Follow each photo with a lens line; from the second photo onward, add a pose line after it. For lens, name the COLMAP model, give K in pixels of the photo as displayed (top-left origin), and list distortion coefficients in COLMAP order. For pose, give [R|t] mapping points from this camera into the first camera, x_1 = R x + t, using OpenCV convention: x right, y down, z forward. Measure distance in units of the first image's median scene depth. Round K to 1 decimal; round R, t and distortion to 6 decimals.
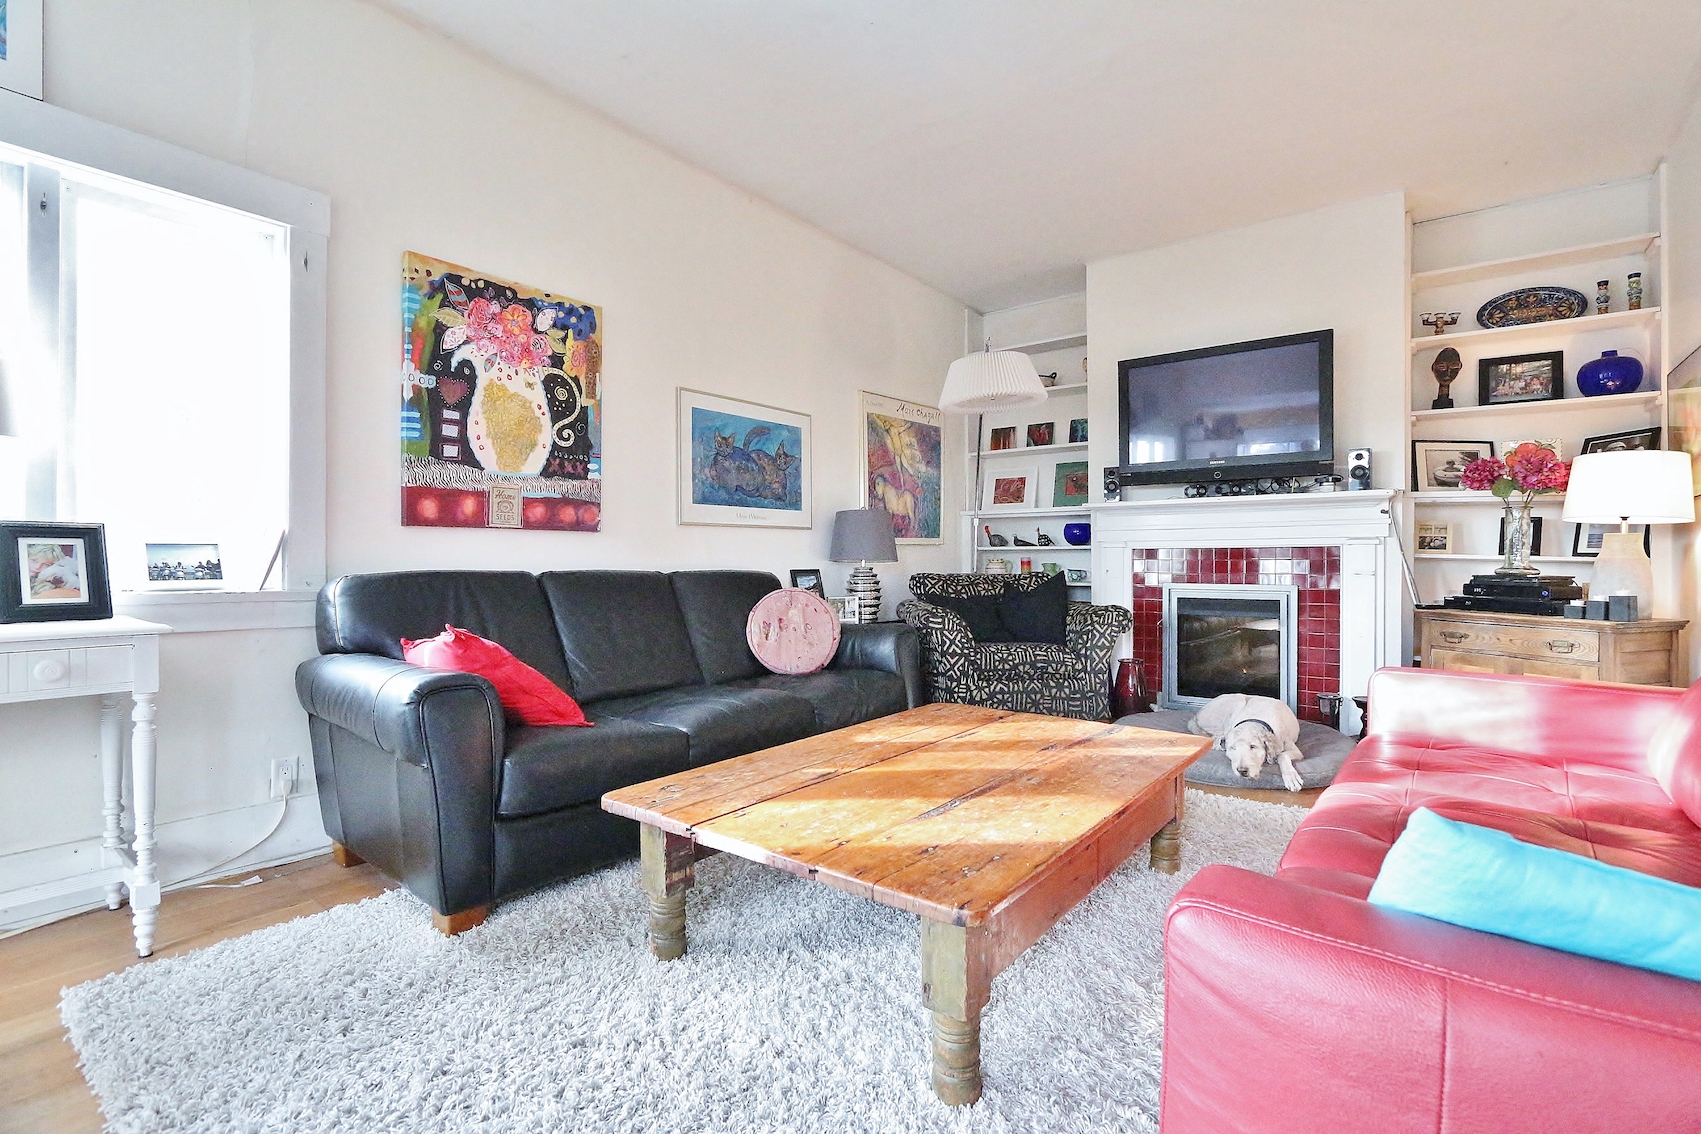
lens RADIAL K [[784.7, 0, 840.8], [0, 784.7, 563.6], [0, 0, 1]] dist [-0.017322, 0.001332]
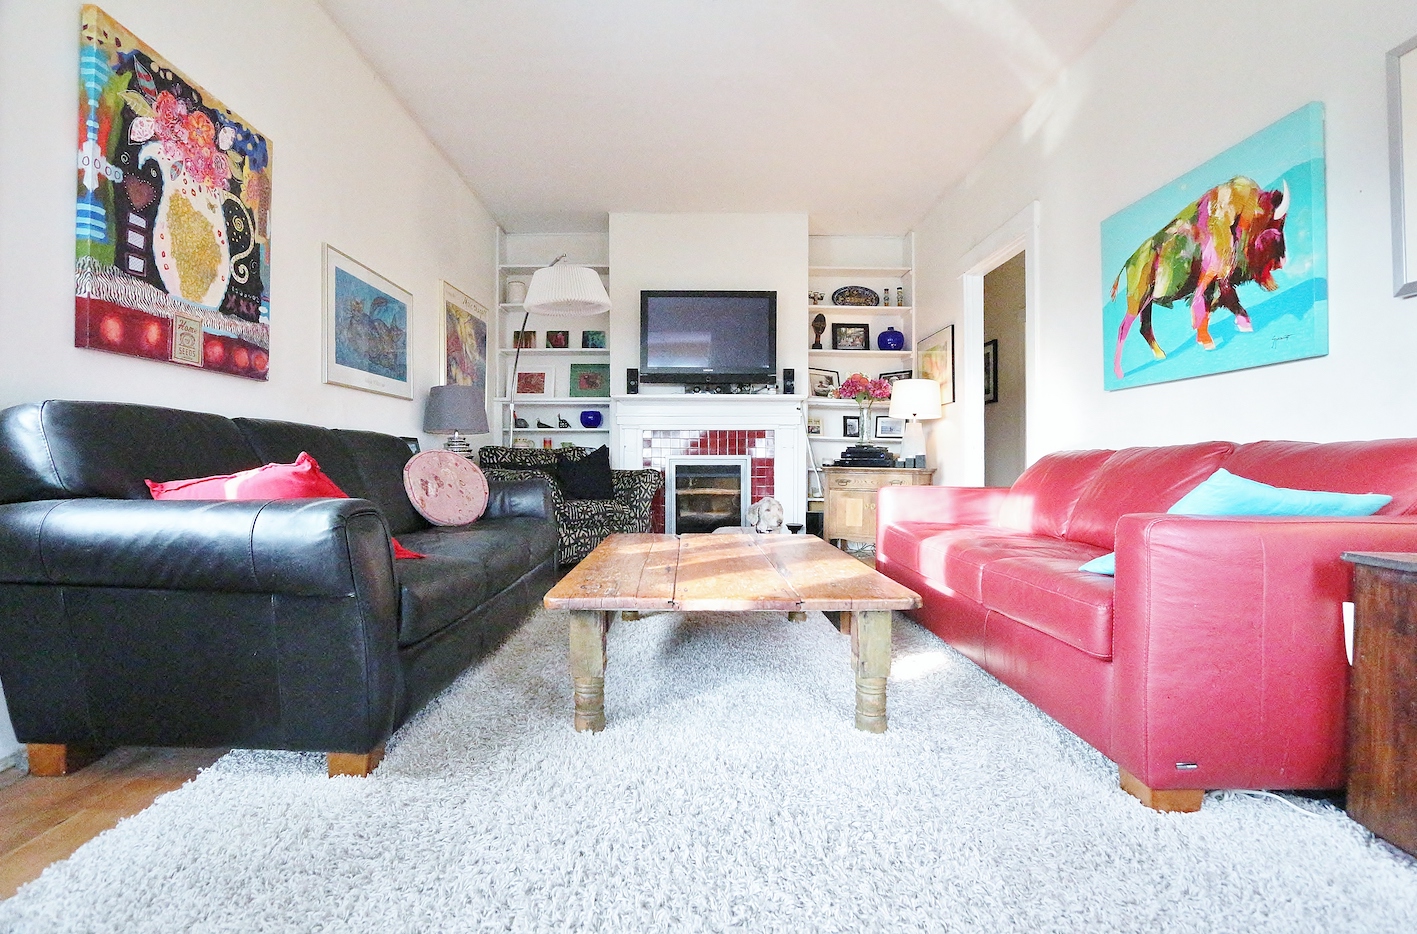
lens RADIAL K [[654.6, 0, 702.6], [0, 654.6, 464.1], [0, 0, 1]] dist [-0.028545, 0.004880]
pose [[0.779025, -0.001662, 0.626991, -0.398521], [0.000851, 0.999998, 0.001594, 0.058907], [-0.626992, -0.000709, 0.779025, 0.080090]]
